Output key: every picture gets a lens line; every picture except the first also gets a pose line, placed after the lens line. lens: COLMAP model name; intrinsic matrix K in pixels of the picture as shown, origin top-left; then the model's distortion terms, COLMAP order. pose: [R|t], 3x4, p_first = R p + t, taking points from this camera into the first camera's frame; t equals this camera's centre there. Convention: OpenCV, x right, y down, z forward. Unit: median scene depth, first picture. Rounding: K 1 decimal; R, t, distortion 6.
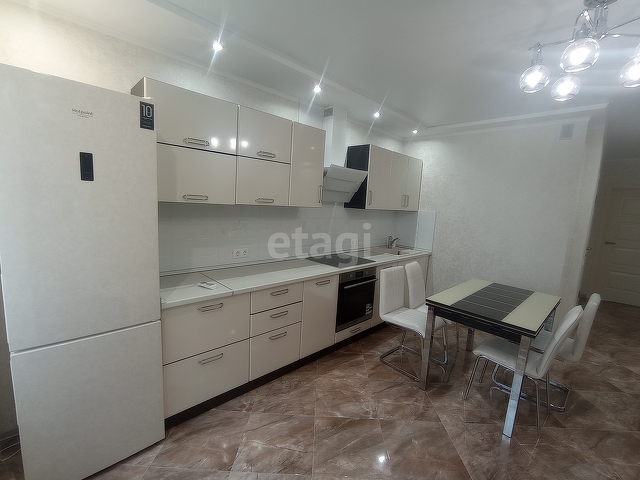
lens RADIAL K [[297.0, 0, 322.1], [0, 297.0, 242.9], [0, 0, 1]] dist [-0.010711, 0.009142]
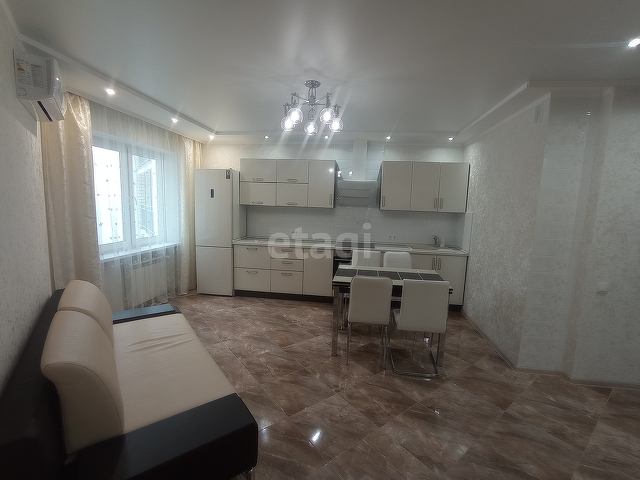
lens RADIAL K [[297.0, 0, 324.9], [0, 297.0, 239.4], [0, 0, 1]] dist [-0.010711, 0.009142]
pose [[0.608779, 0.064680, -0.790699, 1.606858], [-0.110312, 0.993890, -0.003631, 0.076185], [0.785633, 0.089434, 0.612195, 0.006122]]
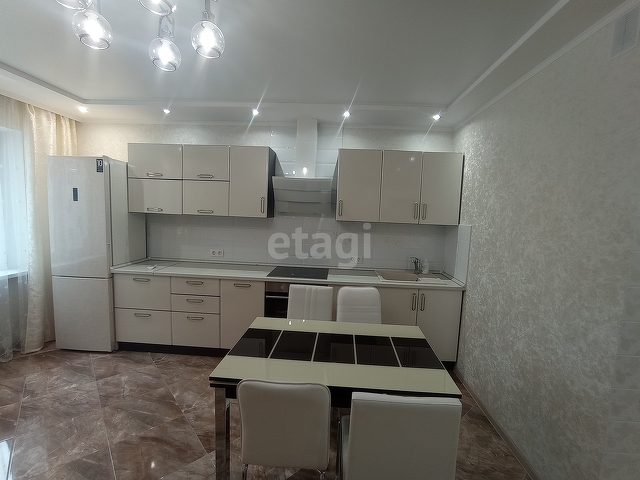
lens RADIAL K [[297.0, 0, 323.1], [0, 297.0, 238.1], [0, 0, 1]] dist [-0.010711, 0.009142]
pose [[0.664011, 0.040313, -0.746636, 1.212249], [-0.106444, 0.993472, -0.041023, -0.030702], [0.740108, 0.106714, 0.663967, 0.575731]]
